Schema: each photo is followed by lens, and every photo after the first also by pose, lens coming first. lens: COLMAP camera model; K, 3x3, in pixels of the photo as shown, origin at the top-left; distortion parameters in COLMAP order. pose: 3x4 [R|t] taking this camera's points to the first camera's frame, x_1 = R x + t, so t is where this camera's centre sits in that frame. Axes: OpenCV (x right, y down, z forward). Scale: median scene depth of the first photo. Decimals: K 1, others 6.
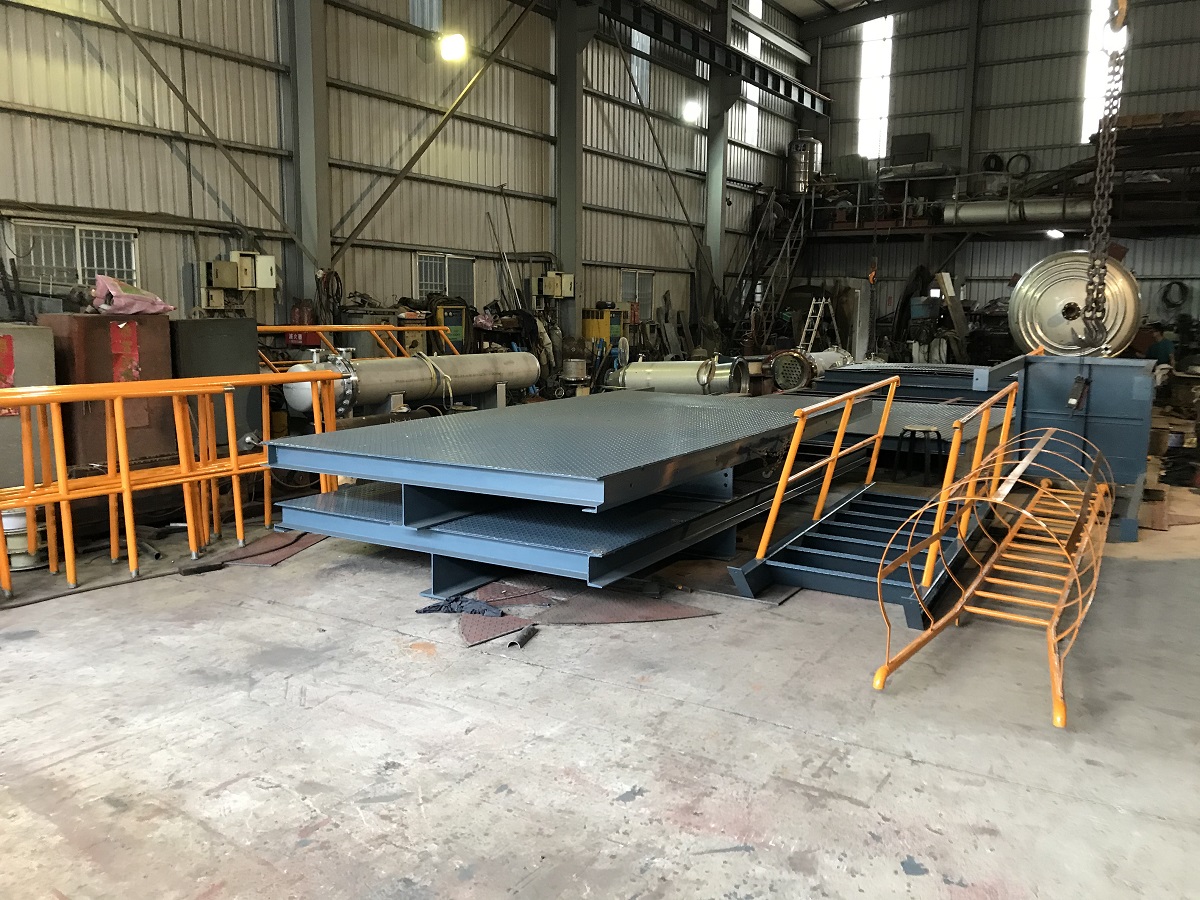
lens RADIAL K [[962.7, 0, 600.0], [0, 962.7, 450.0], [0, 0, 1]] dist [0.002883, 0.001562]
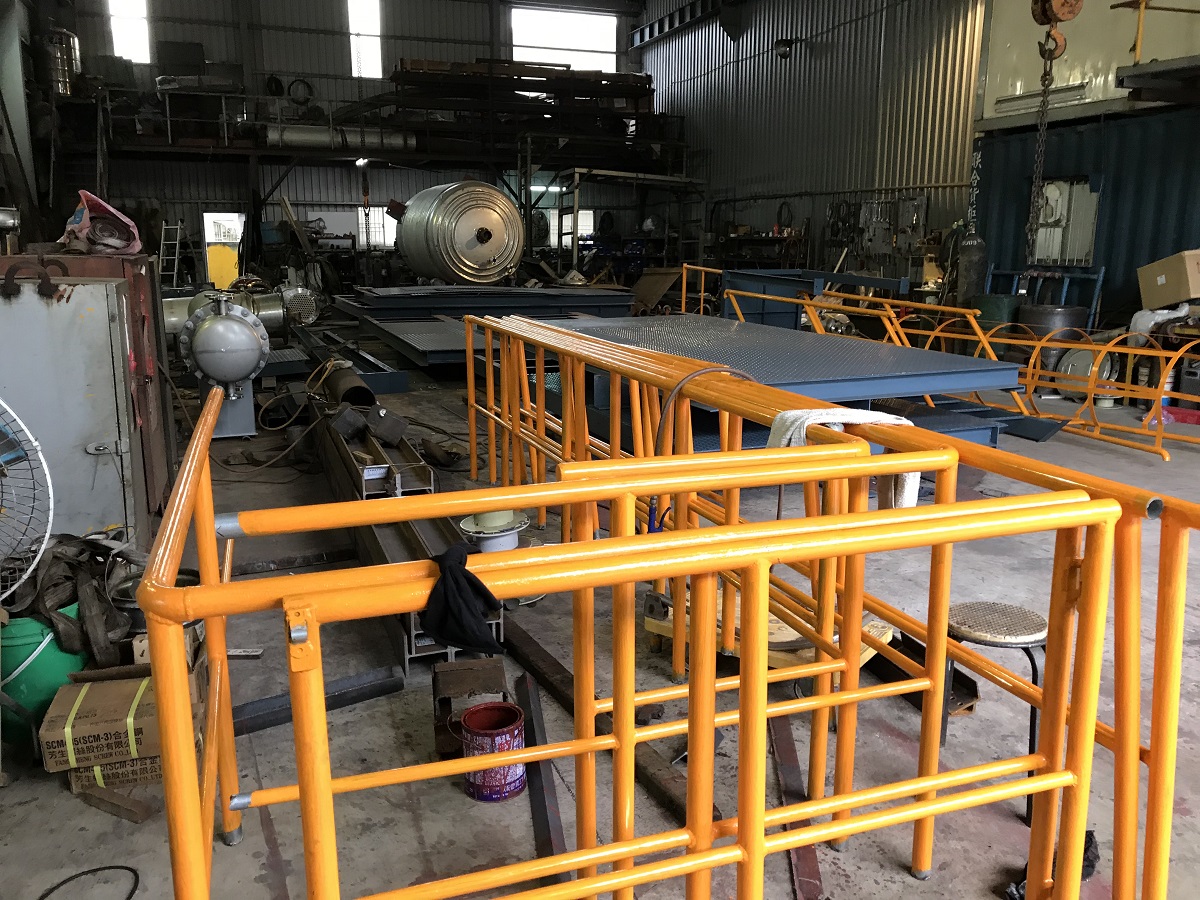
lens RADIAL K [[992.3, 0, 600.0], [0, 992.3, 450.0], [0, 0, 1]] dist [0.001479, 0.004706]
pose [[0.608476, -0.173952, 0.774272, -0.262623], [0.119475, 0.984639, 0.127323, -0.018032], [-0.784527, 0.015034, 0.619912, 0.110986]]
